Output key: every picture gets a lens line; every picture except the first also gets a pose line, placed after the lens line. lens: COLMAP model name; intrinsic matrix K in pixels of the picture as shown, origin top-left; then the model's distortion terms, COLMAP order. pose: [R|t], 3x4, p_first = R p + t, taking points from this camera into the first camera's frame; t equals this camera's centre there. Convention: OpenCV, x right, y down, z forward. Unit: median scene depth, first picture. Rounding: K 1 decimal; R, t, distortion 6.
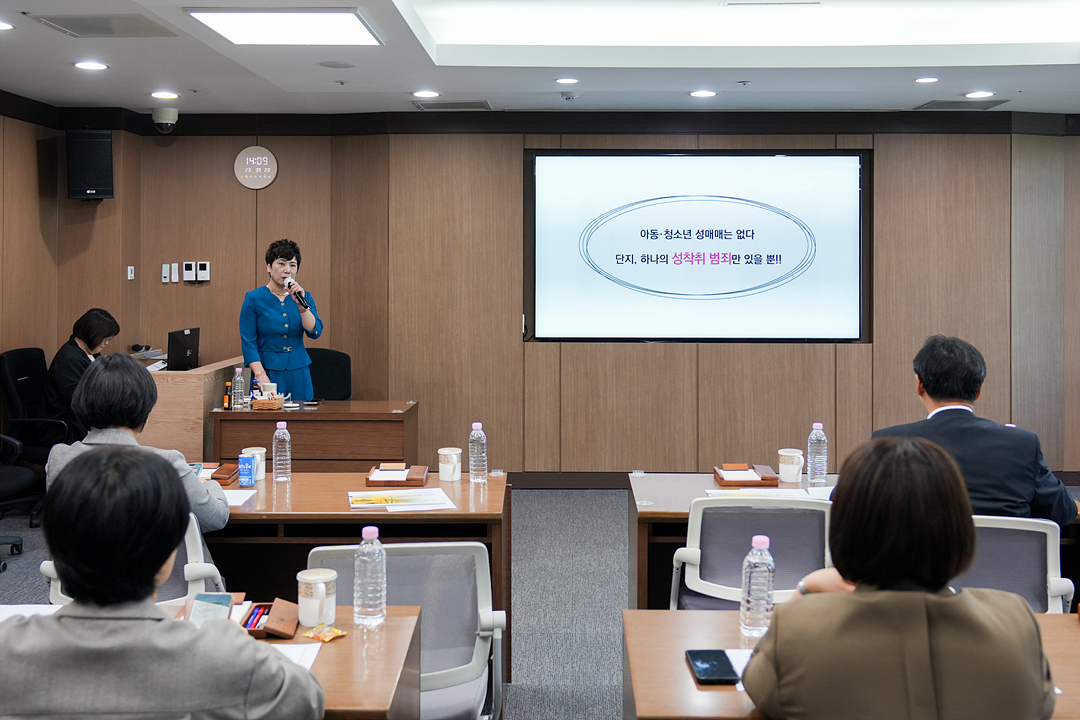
lens RADIAL K [[1180.6, 0, 540.4], [0, 1180.6, 269.3], [0, 0, 1]] dist [0.002370, 0.000000]
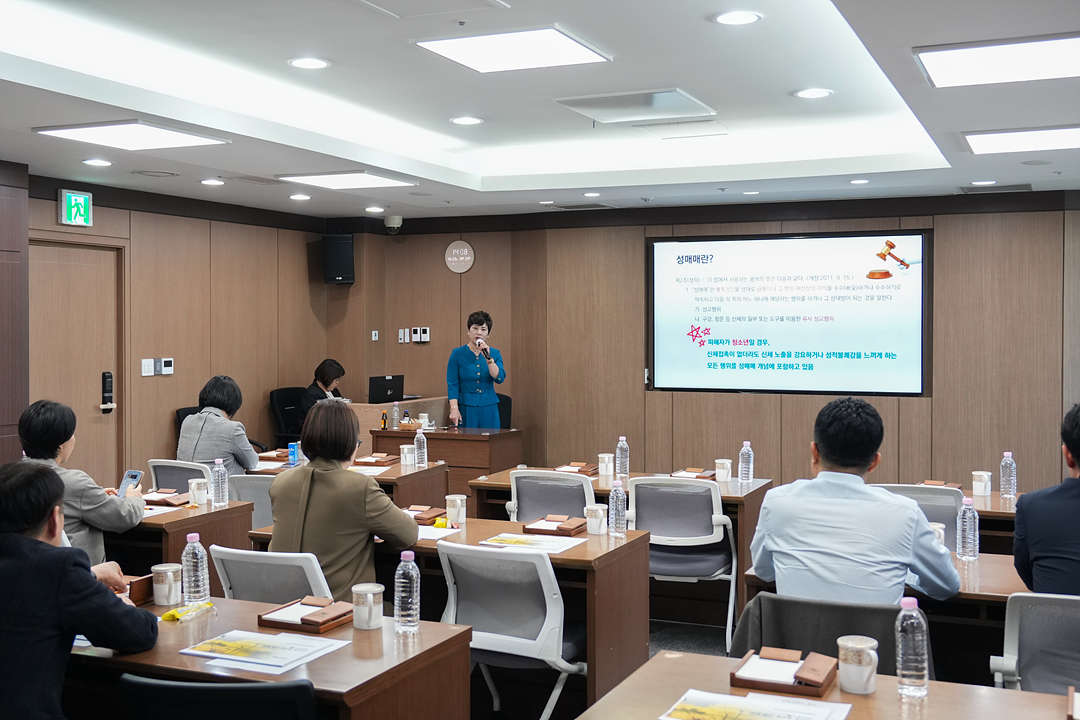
lens RADIAL K [[1205.5, 0, 536.6], [0, 1205.5, 361.7], [0, 0, 1]] dist [0.000923, 0.000000]
pose [[0.922103, 0.009535, -0.386827, 0.378769], [-0.000154, 0.999705, 0.024275, -0.000680], [0.386944, -0.022325, 0.921833, -0.233153]]
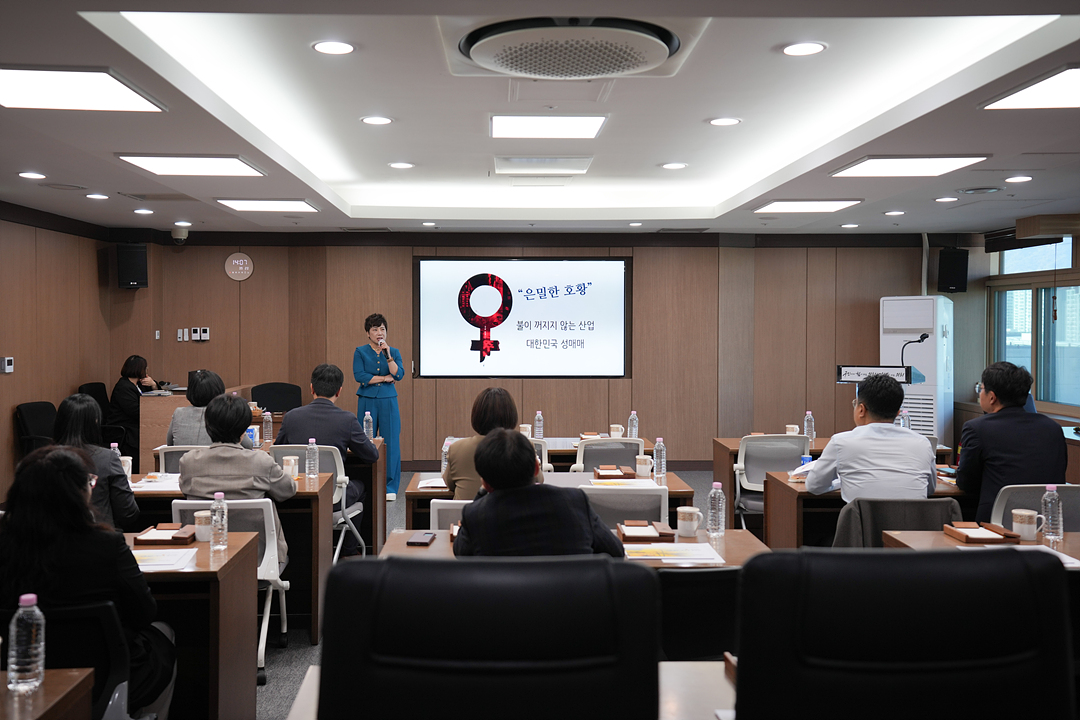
lens RADIAL K [[1042.7, 0, 507.9], [0, 1042.7, 350.9], [0, 0, 1]] dist [0.100777, 0.000000]
pose [[0.999305, -0.001785, 0.037242, 0.061055], [0.000980, 0.999765, 0.021640, -0.005358], [-0.037272, -0.021589, 0.999072, -0.401413]]
